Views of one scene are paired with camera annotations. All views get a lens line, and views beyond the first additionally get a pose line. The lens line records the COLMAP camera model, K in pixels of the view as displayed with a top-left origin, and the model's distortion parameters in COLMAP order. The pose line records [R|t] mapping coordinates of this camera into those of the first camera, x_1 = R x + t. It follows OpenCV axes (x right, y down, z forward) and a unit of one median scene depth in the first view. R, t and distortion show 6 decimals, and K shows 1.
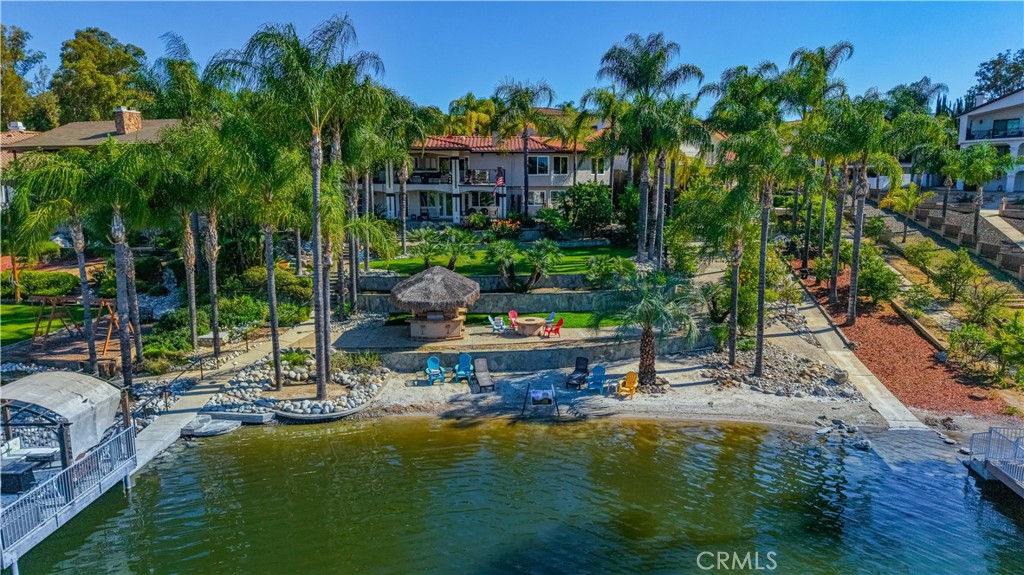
lens RADIAL K [[669.7, 0, 521.6], [0, 669.7, 286.6], [0, 0, 1]] dist [0.000185, -0.003488]
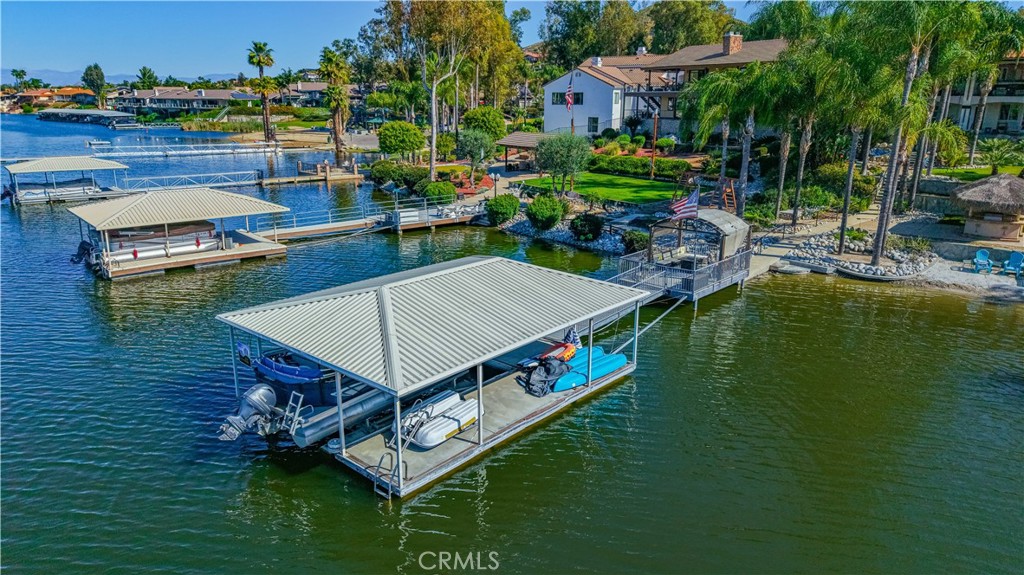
lens RADIAL K [[669.7, 0, 521.6], [0, 669.7, 286.6], [0, 0, 1]] dist [0.000185, -0.003488]
pose [[0.729390, 0.190908, -0.656920, 0.054570], [-0.110636, 0.980550, 0.162117, 0.067862], [0.675092, -0.045568, 0.736325, -0.373152]]
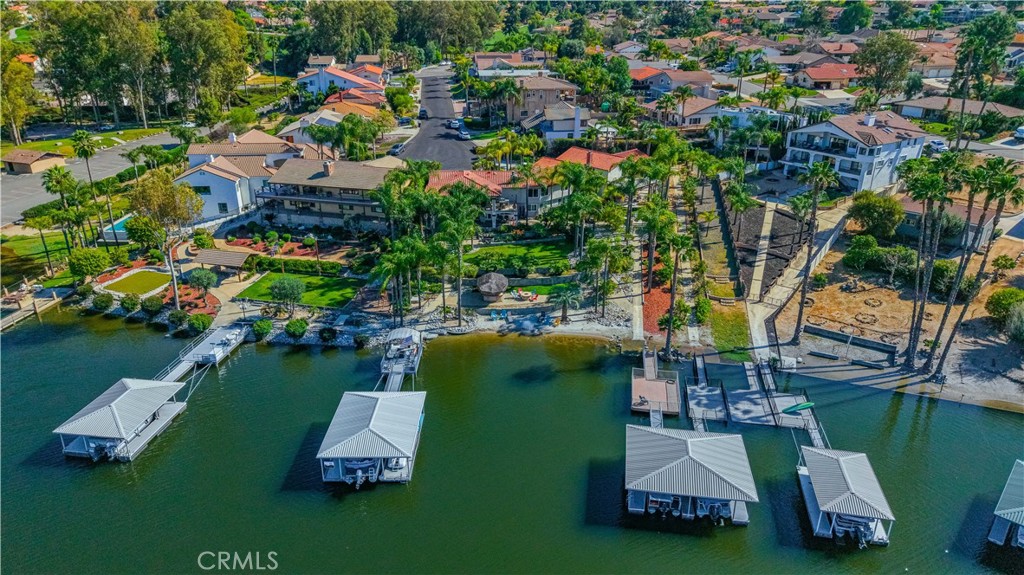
lens RADIAL K [[669.7, 0, 521.6], [0, 669.7, 286.6], [0, 0, 1]] dist [0.000185, -0.003488]
pose [[0.999859, 0.014560, -0.008393, 0.018333], [-0.011931, 0.966708, 0.255602, -0.768868], [0.011835, -0.255466, 0.966746, -1.872792]]
